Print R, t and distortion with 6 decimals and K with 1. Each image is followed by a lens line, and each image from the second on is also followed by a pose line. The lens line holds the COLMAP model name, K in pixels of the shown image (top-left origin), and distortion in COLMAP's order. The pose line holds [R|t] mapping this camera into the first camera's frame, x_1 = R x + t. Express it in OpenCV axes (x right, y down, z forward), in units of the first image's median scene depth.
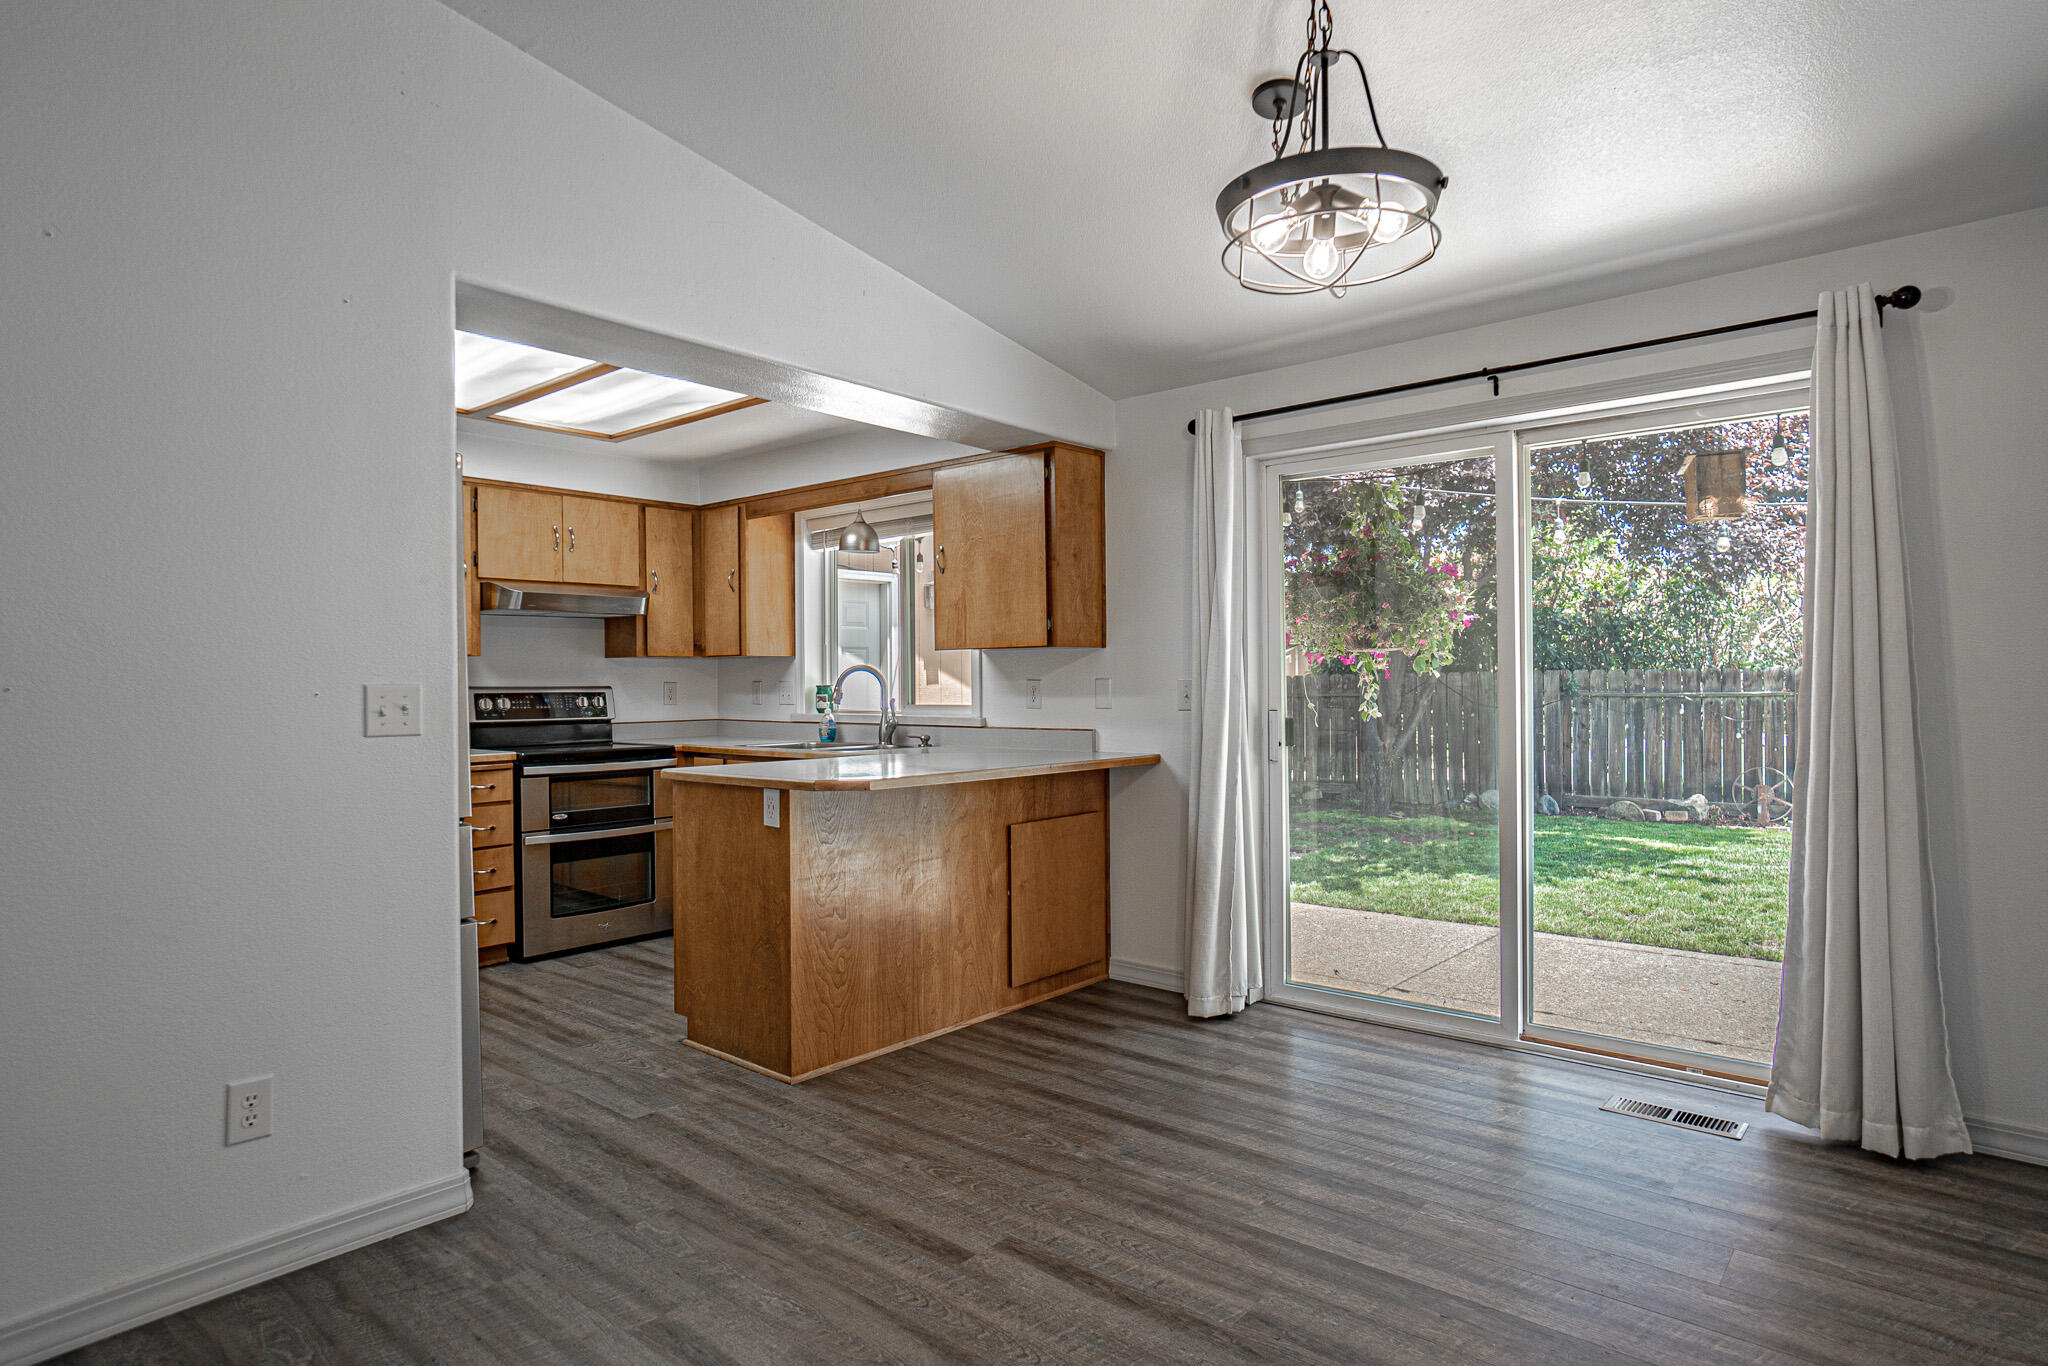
lens RADIAL K [[1128.2, 0, 1019.0], [0, 1128.2, 679.3], [0, 0, 1]] dist [-0.018069, 0.000765]
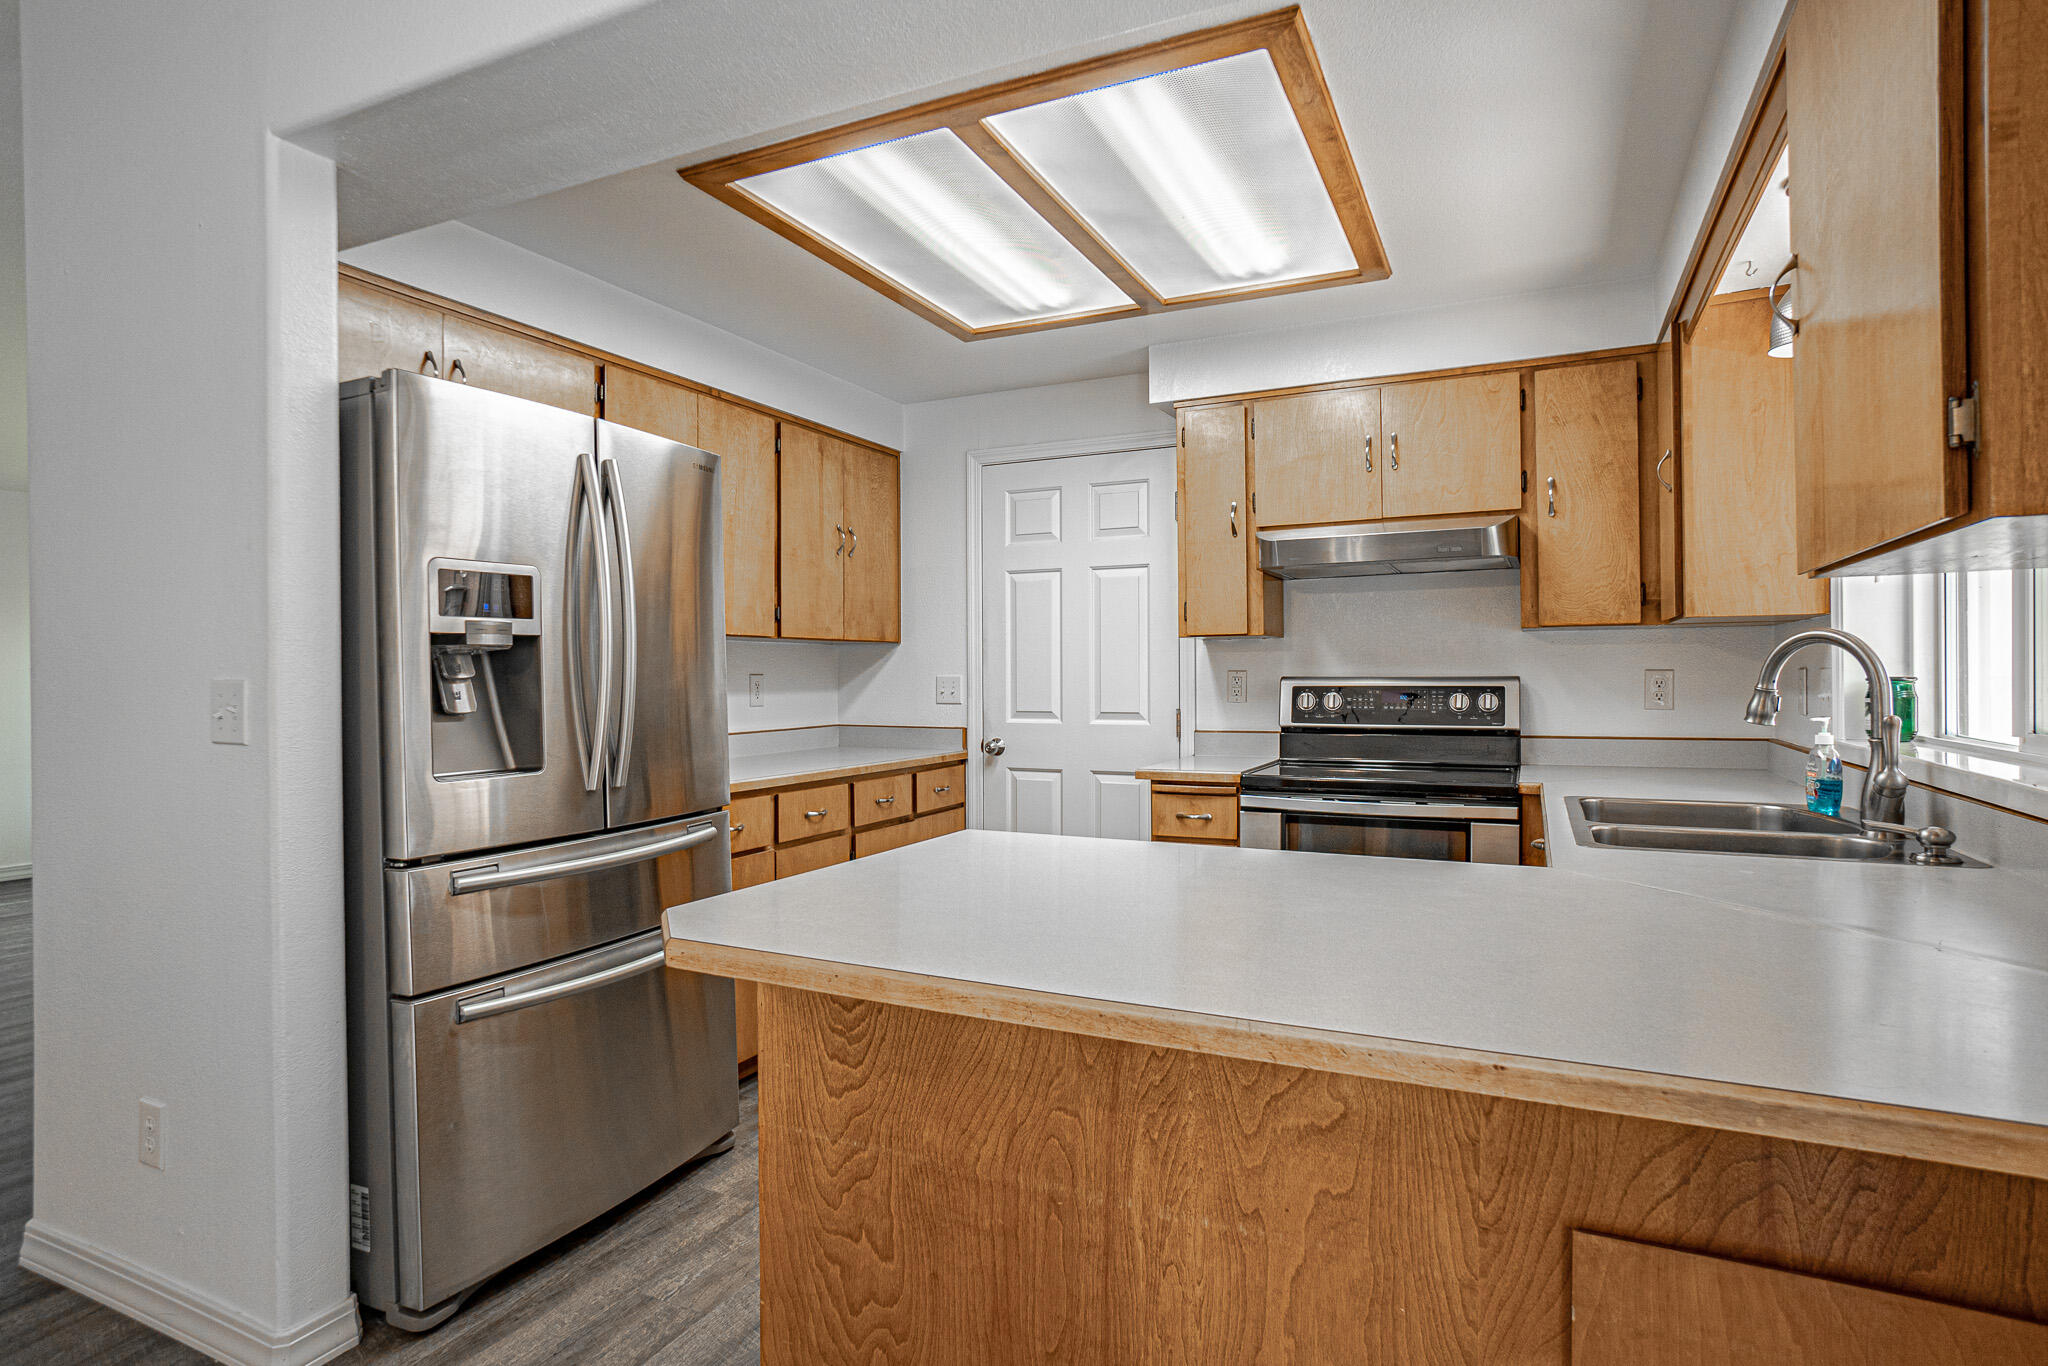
lens RADIAL K [[1090.4, 0, 1021.2], [0, 1090.4, 678.6], [0, 0, 1]] dist [-0.039666, 0.023766]
pose [[0.252005, 0.007907, -0.967694, 0.161632], [0.007981, 0.999916, 0.010248, -0.001053], [0.967693, -0.010306, 0.251920, 0.661381]]
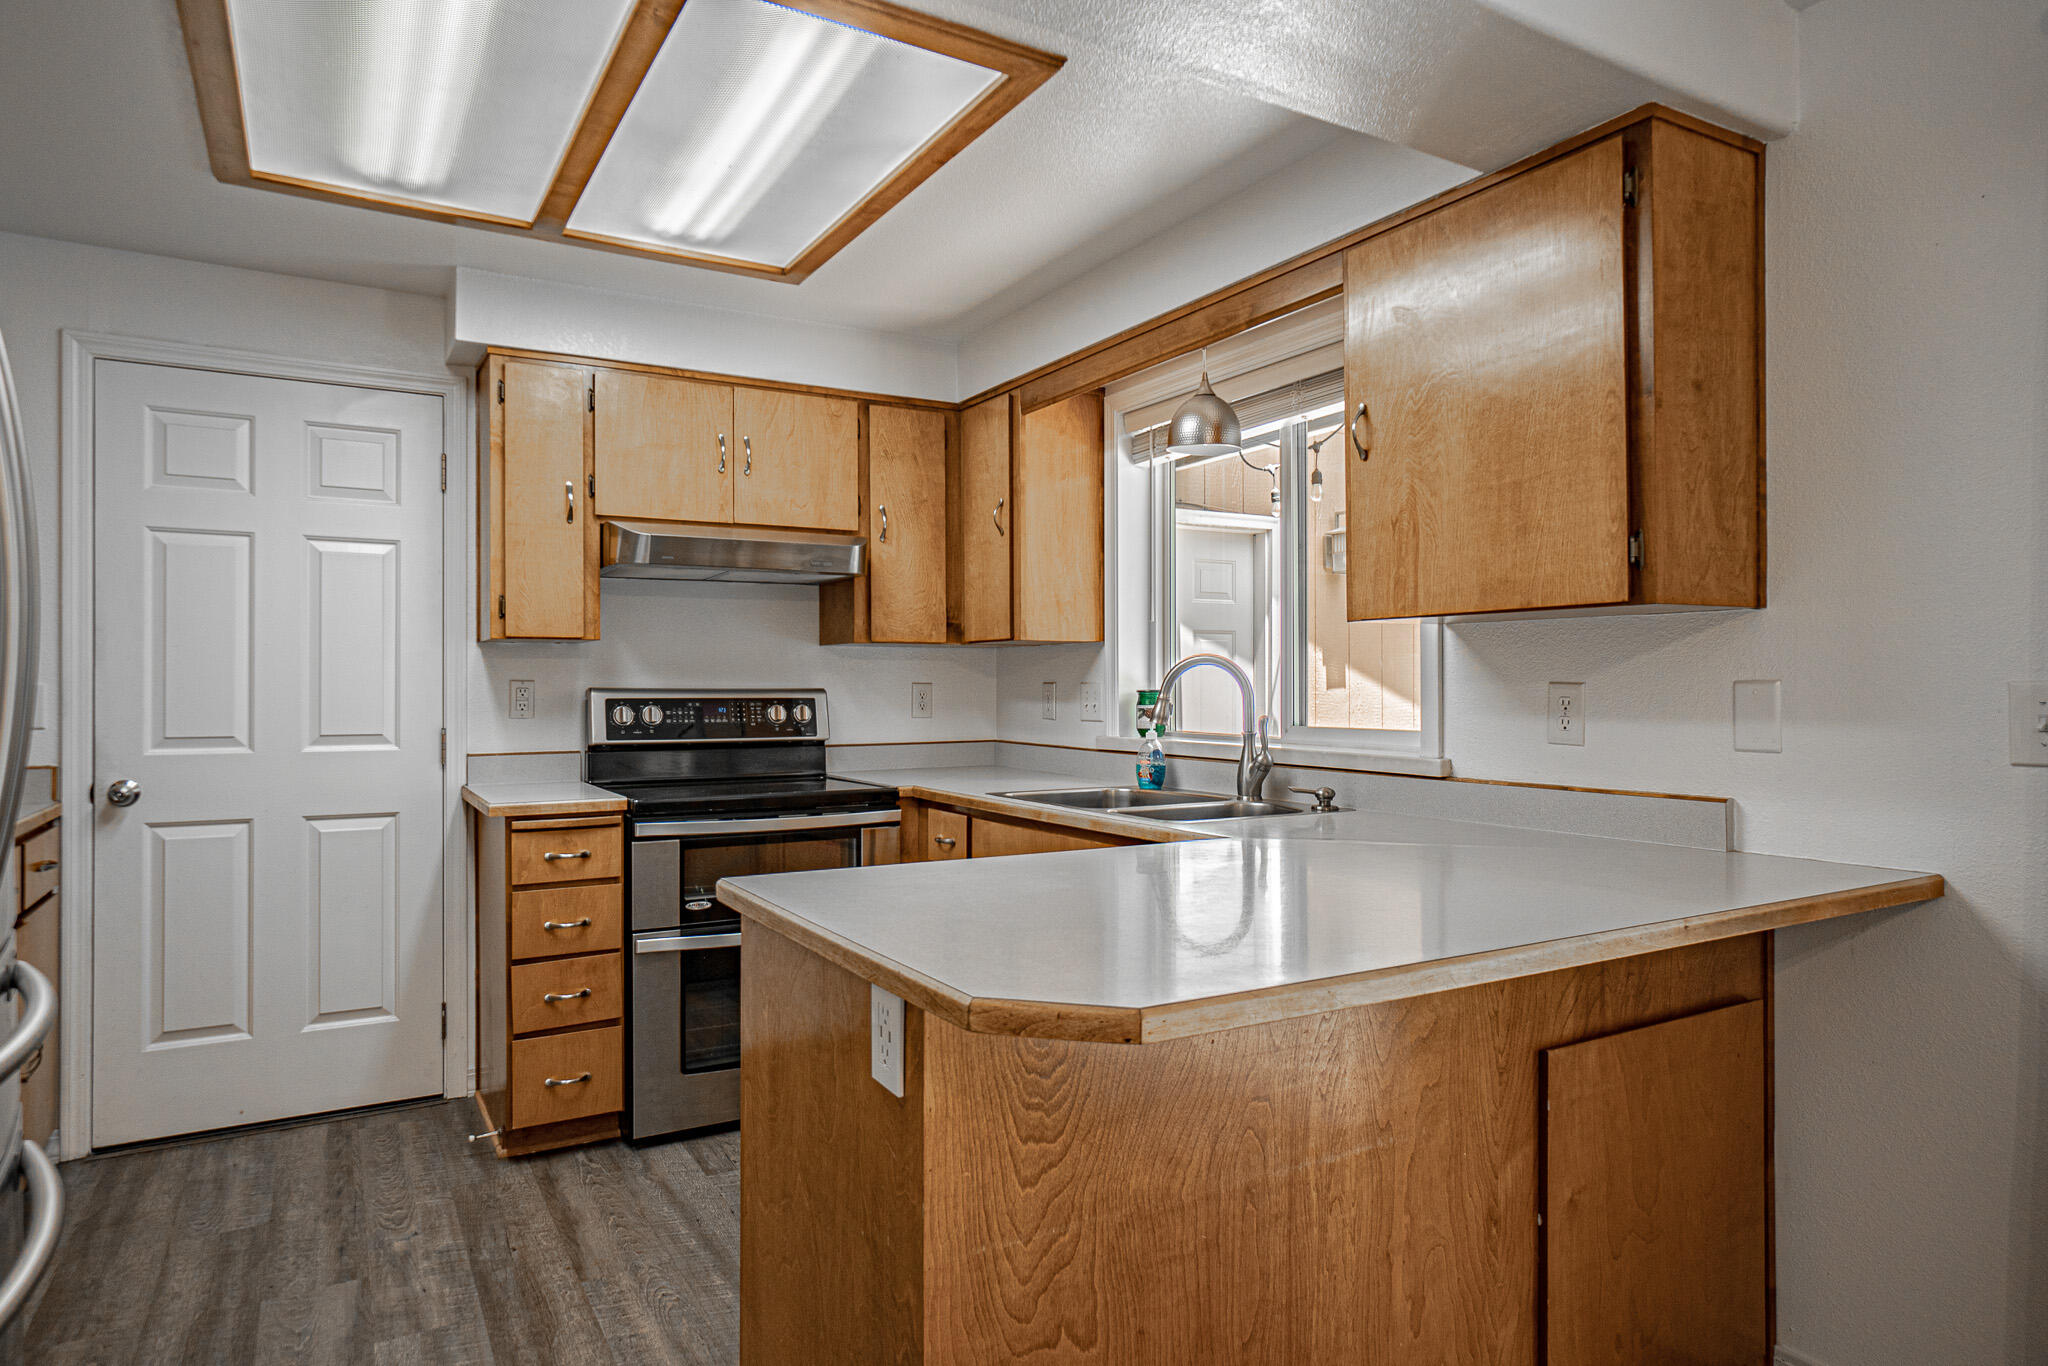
lens RADIAL K [[1185.1, 0, 1014.8], [0, 1185.1, 680.9], [0, 0, 1]] dist [-0.017555, 0.000953]
pose [[0.943674, 0.005662, -0.330828, -0.038596], [-0.005430, 0.999984, 0.001625, -0.000008], [0.330832, 0.000262, 0.943690, 0.444014]]
